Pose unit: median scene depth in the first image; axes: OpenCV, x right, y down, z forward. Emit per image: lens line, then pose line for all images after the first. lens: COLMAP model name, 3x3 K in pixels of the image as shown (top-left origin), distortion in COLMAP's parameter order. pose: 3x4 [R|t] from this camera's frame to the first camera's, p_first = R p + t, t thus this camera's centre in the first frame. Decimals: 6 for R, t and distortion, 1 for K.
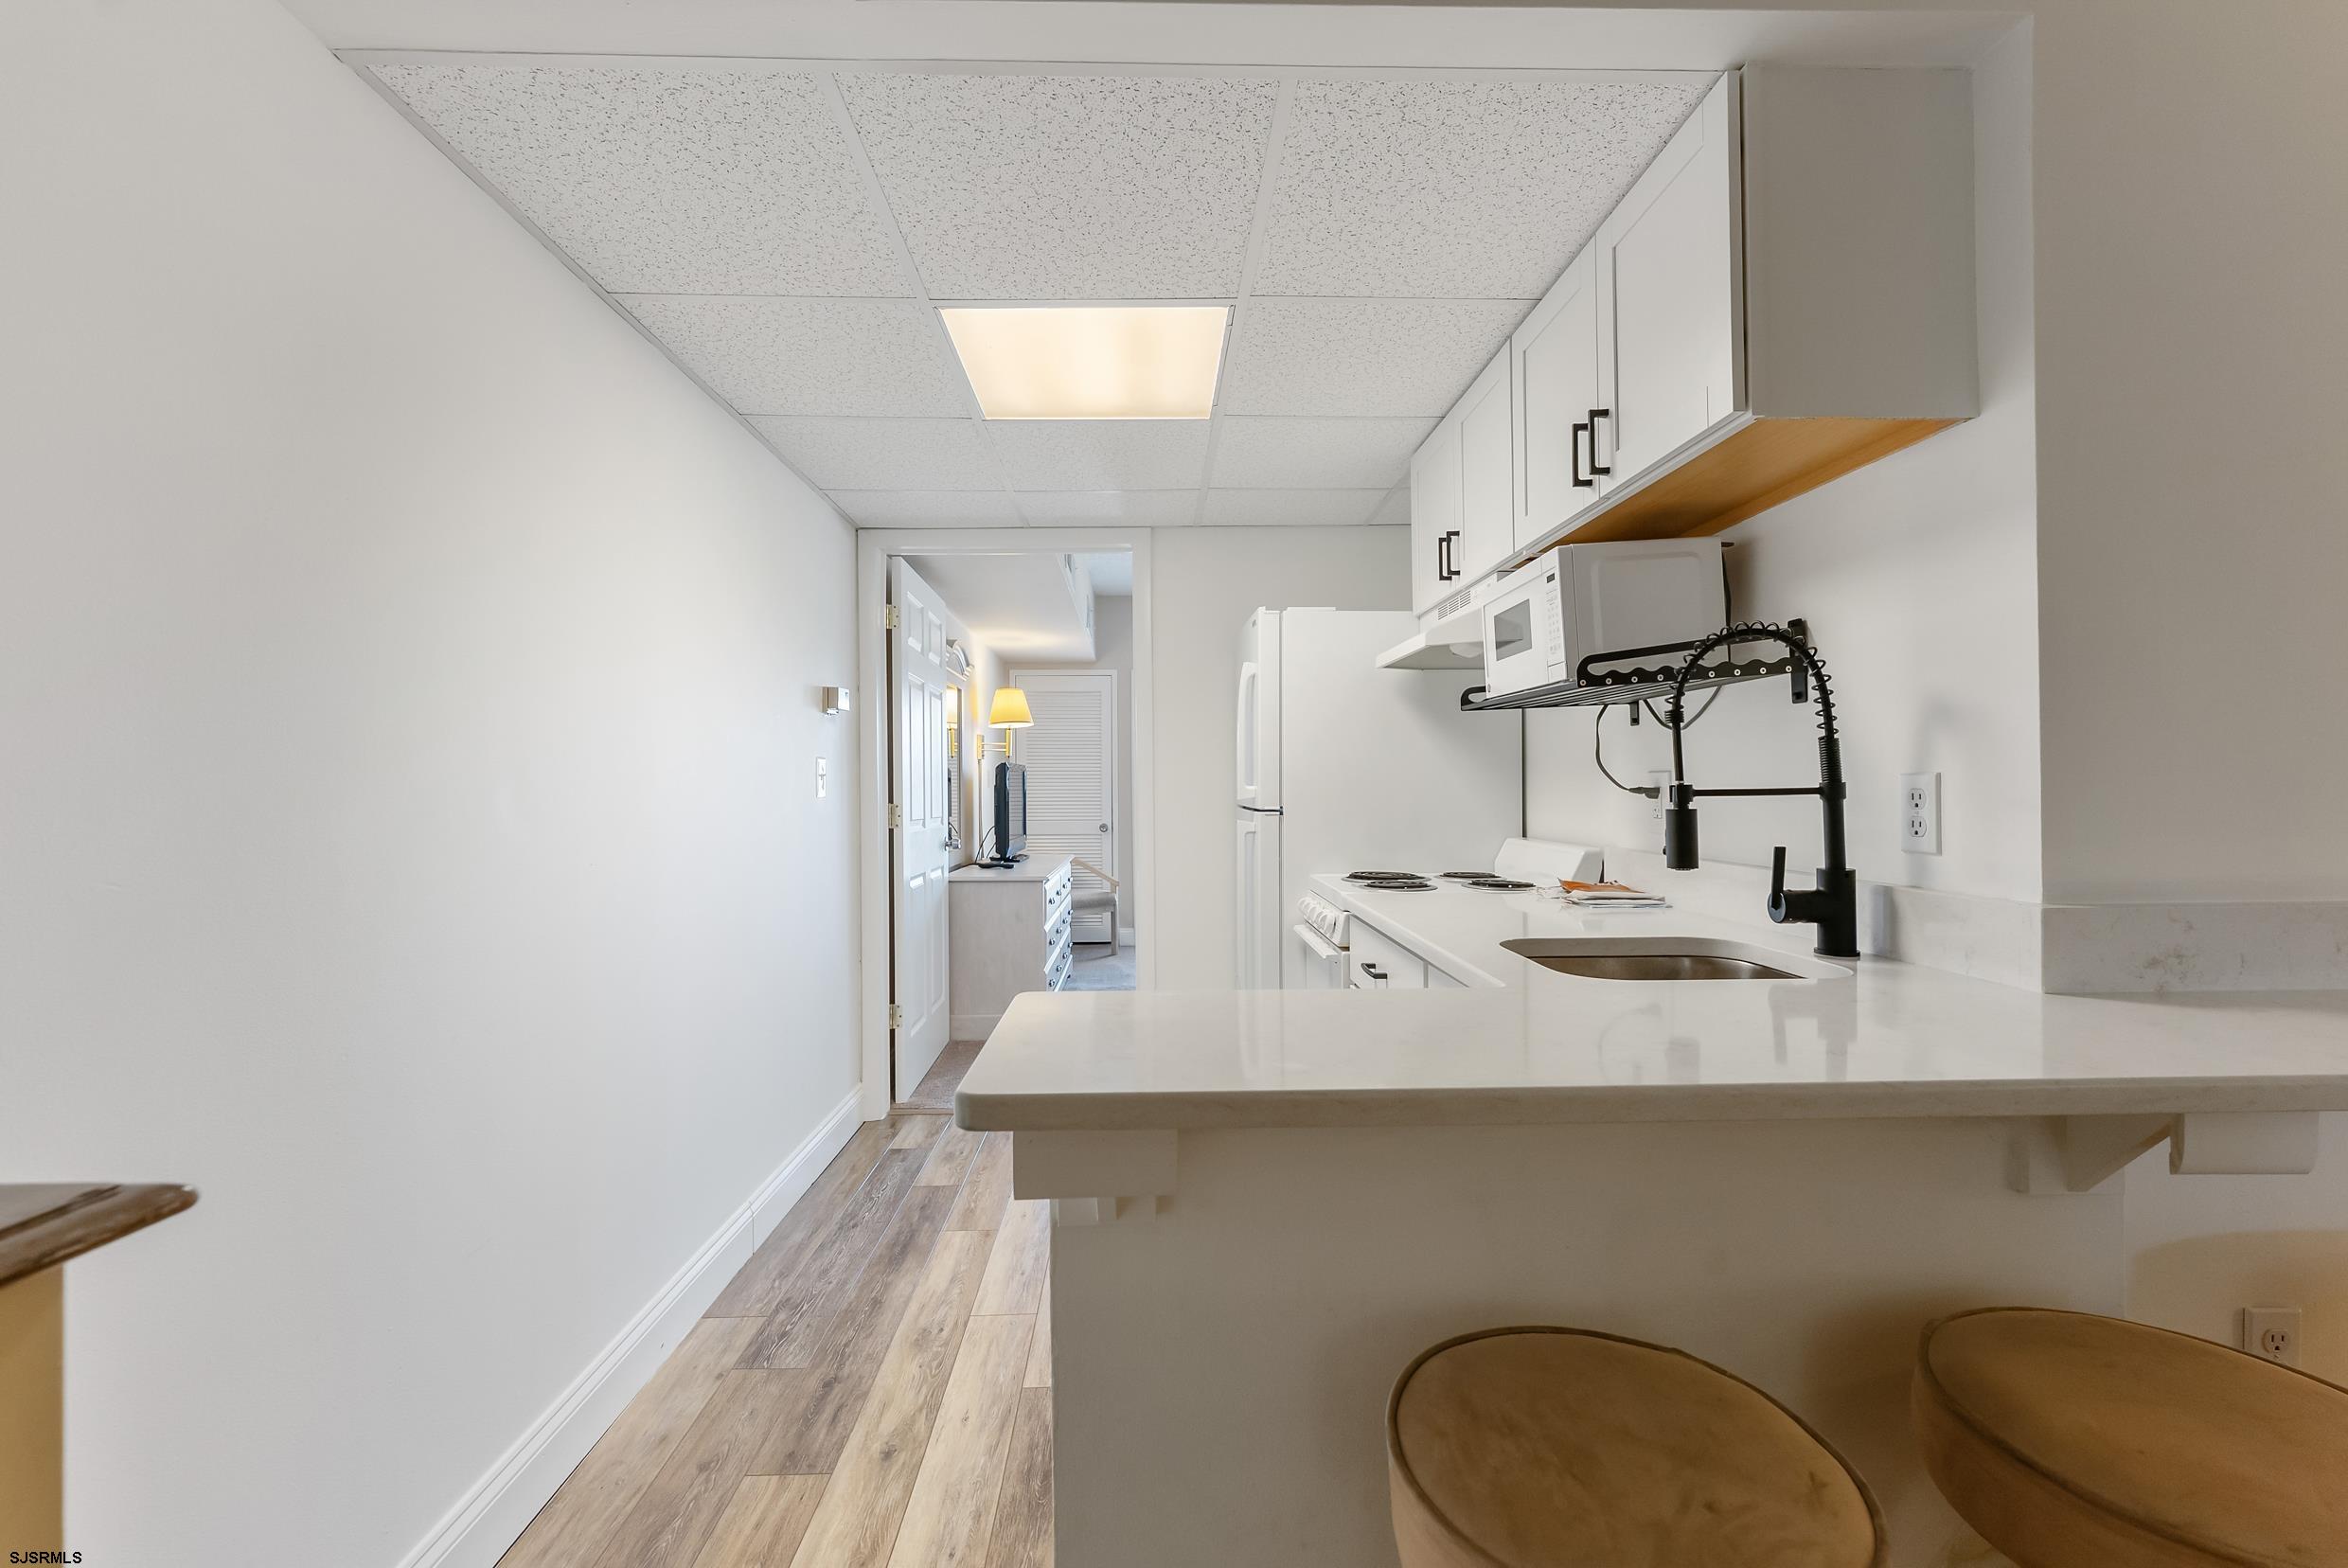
lens RADIAL K [[989.4, 0, 1168.5], [0, 989.4, 783.6], [0, 0, 1]] dist [0.003439, -0.000401]
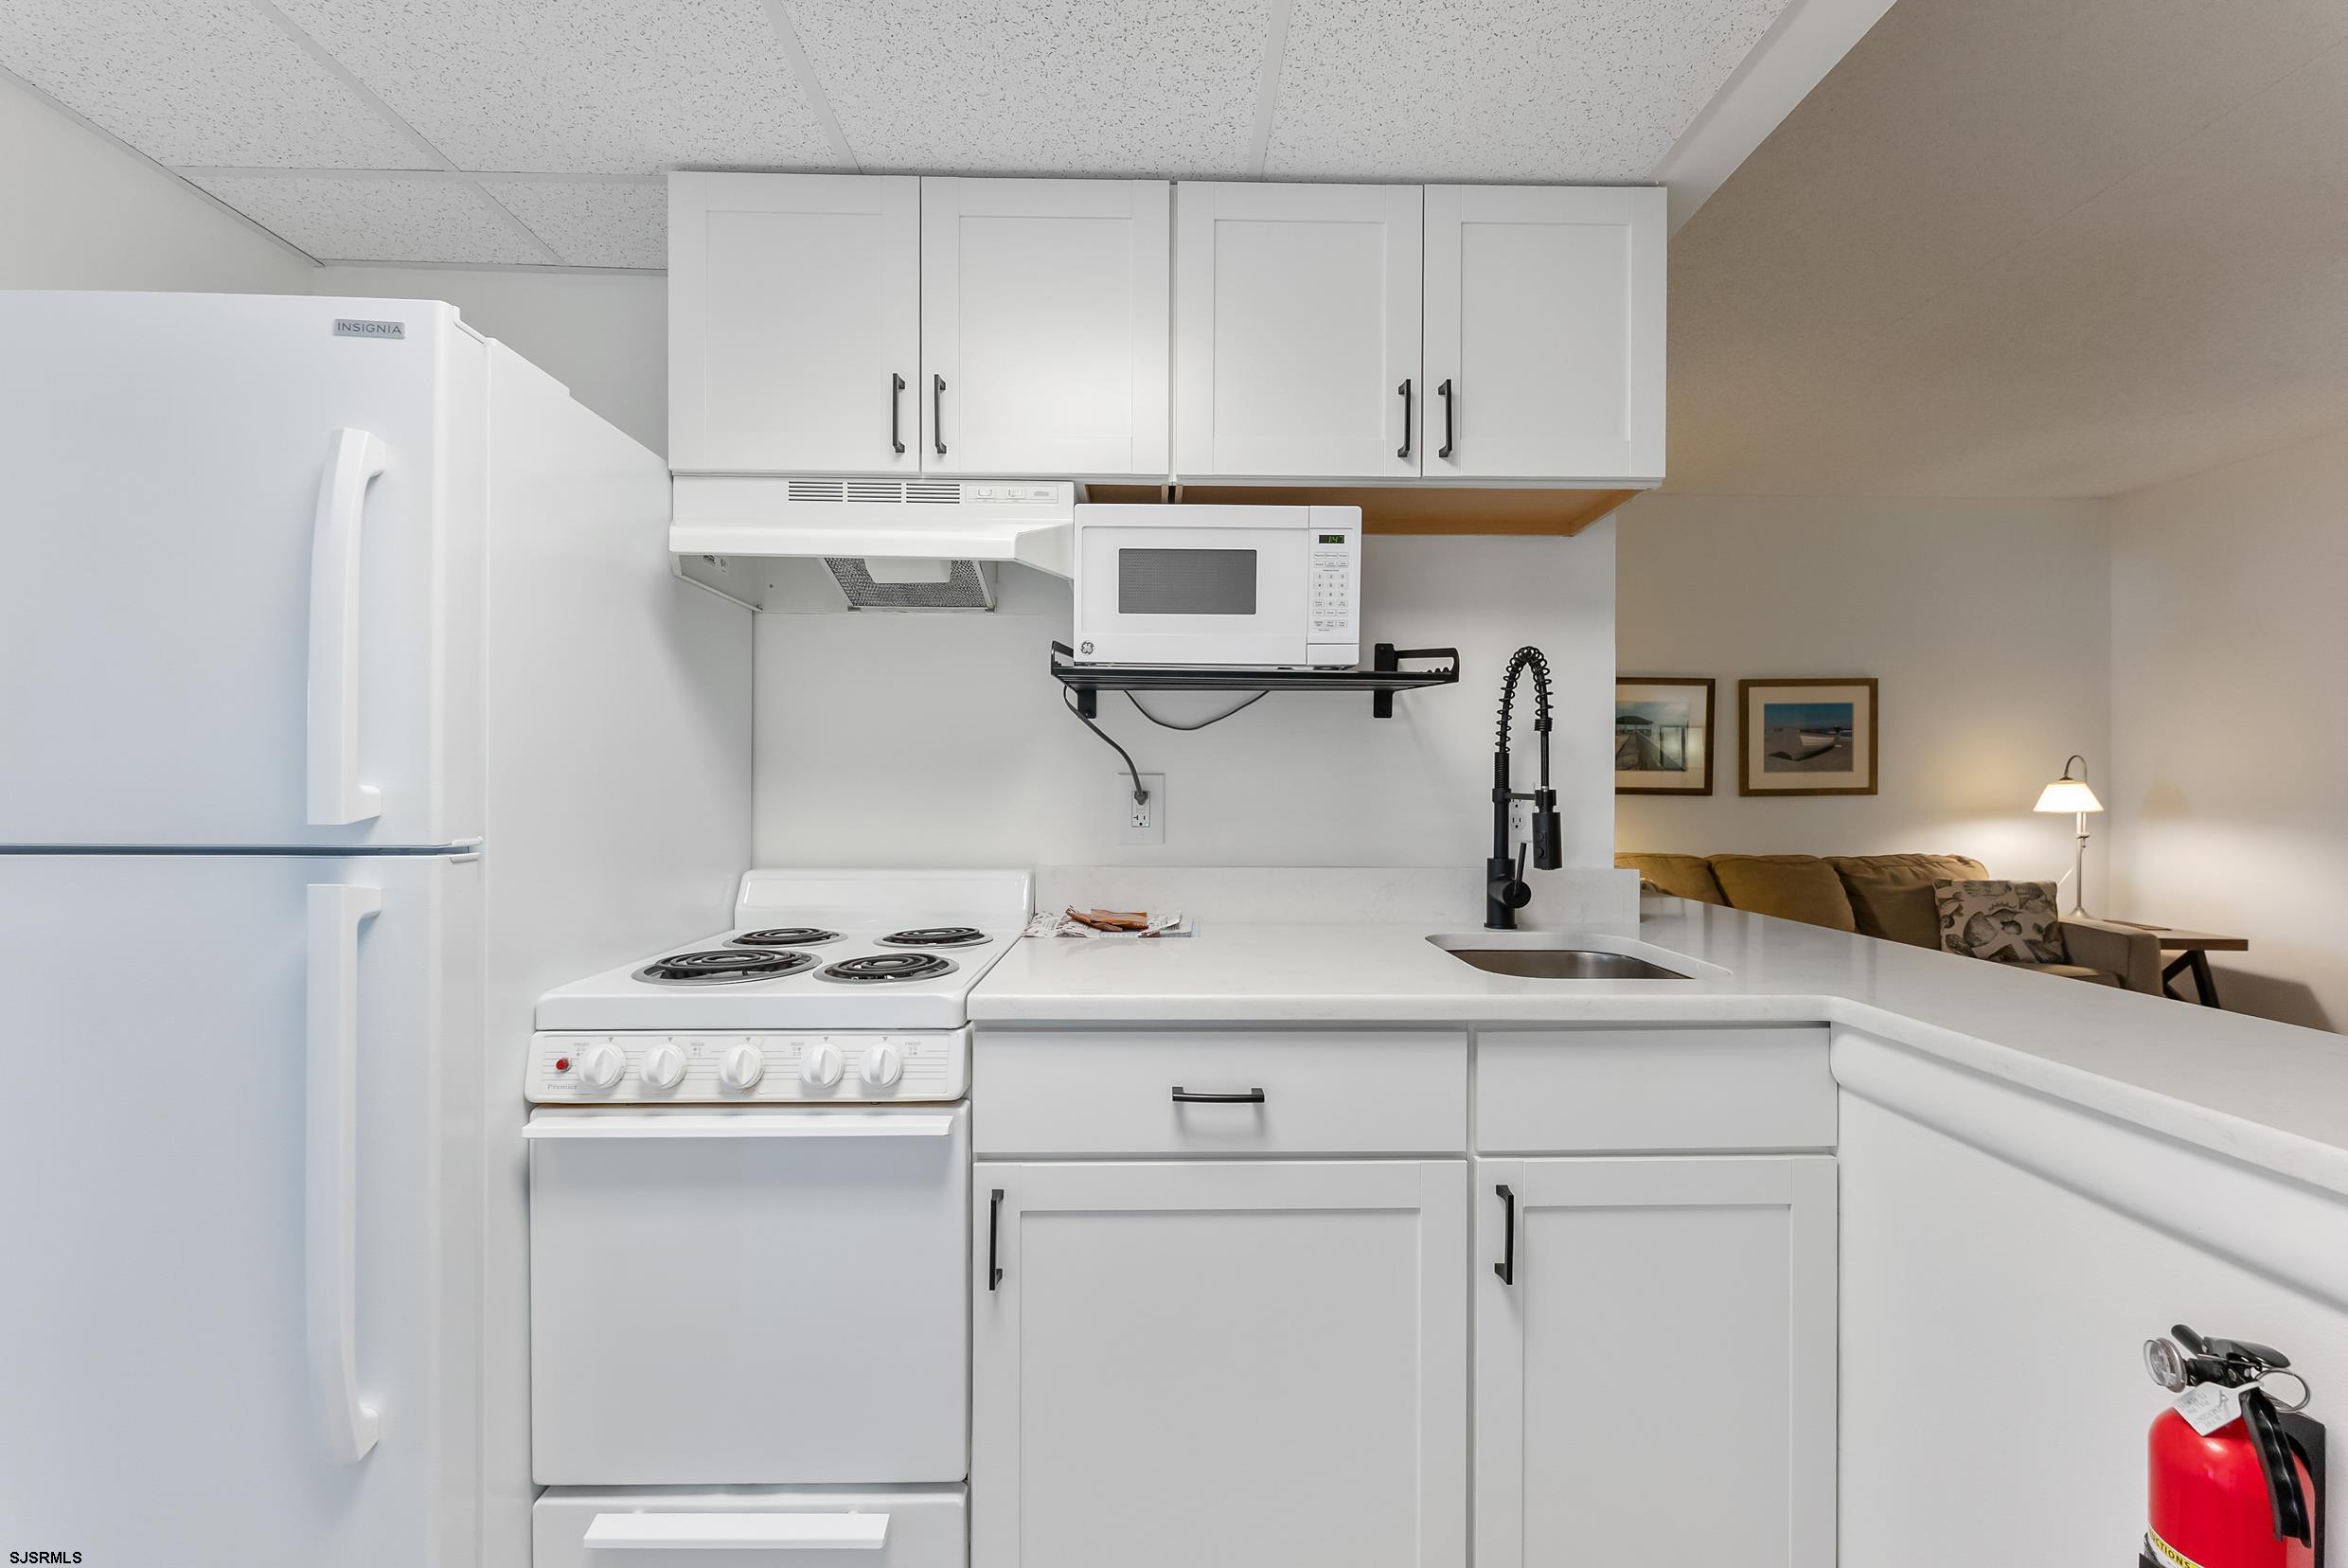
lens RADIAL K [[944.3, 0, 1164.6], [0, 944.3, 789.7], [0, 0, 1]] dist [0.000275, -0.000126]
pose [[0.010583, 0.004555, 0.999934, -0.422260], [-0.006300, 0.999970, -0.004488, 0.008006], [-0.999924, -0.006252, 0.010612, 1.169904]]
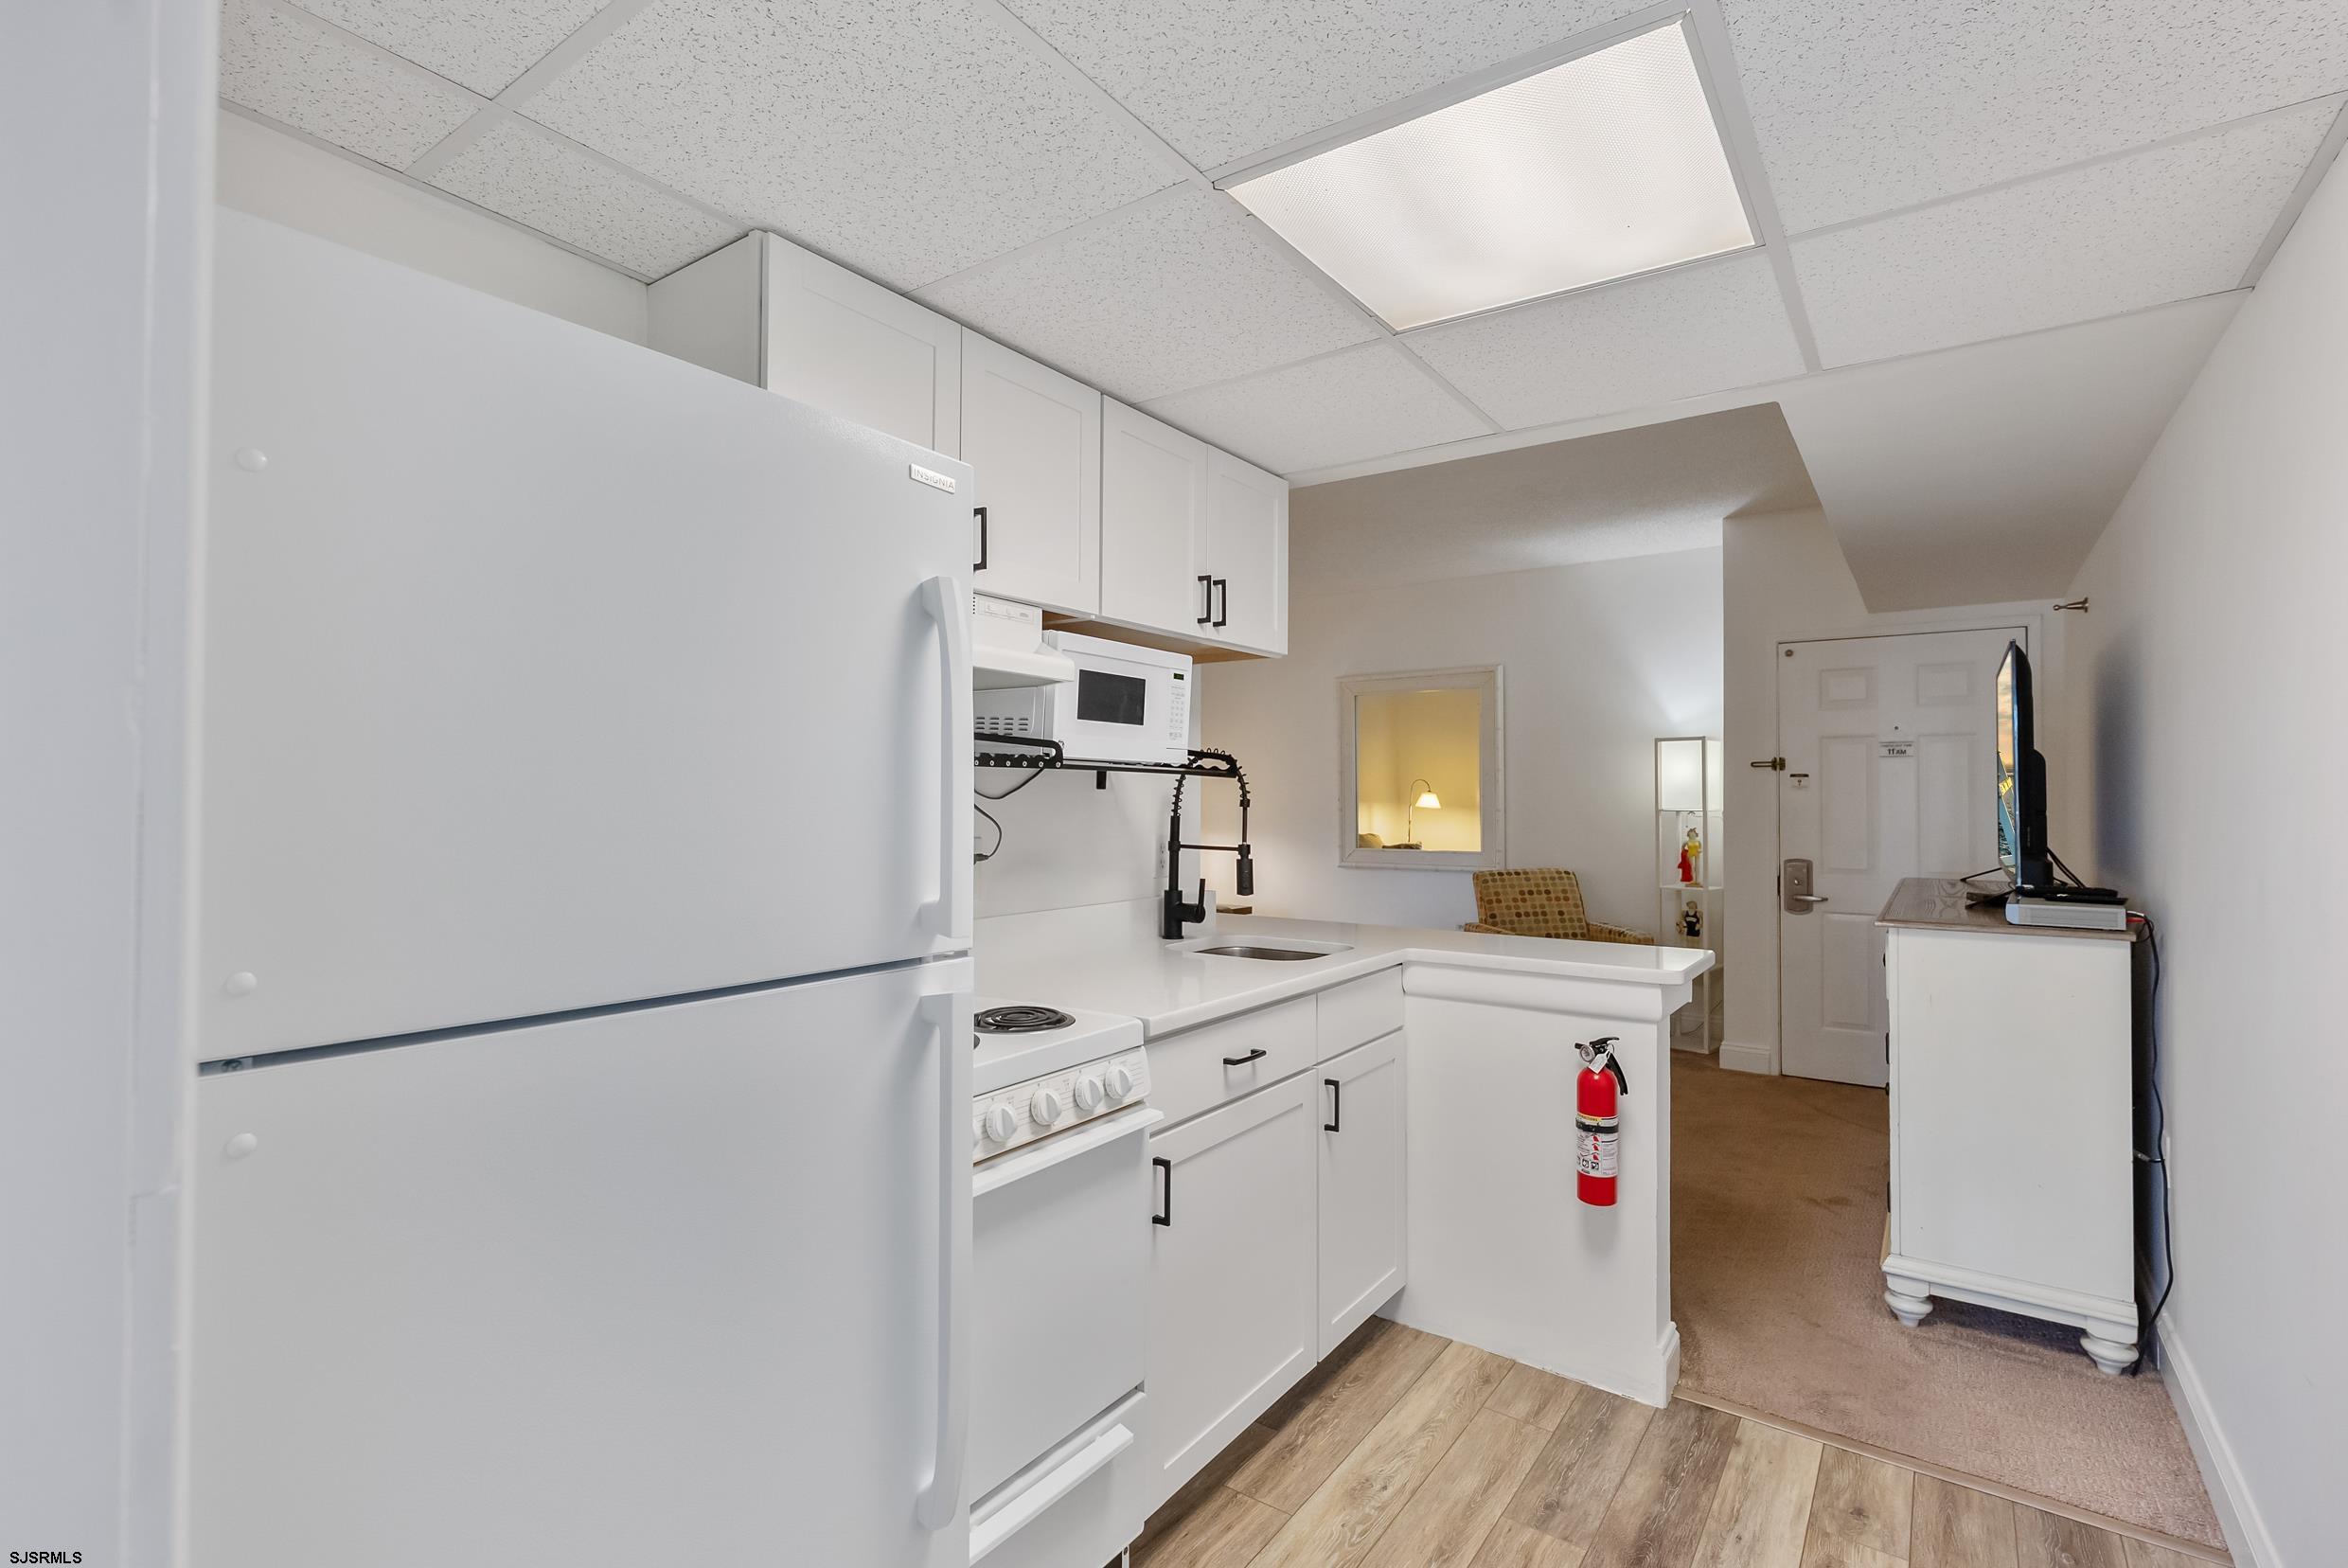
lens RADIAL K [[1092.2, 0, 1168.9], [0, 1092.2, 782.9], [0, 0, 1]] dist [0.002903, -0.000894]
pose [[-0.797155, 0.012927, 0.603637, -0.412955], [0.002299, 0.999829, -0.018376, -0.057116], [-0.603771, -0.013261, -0.797048, 2.132779]]
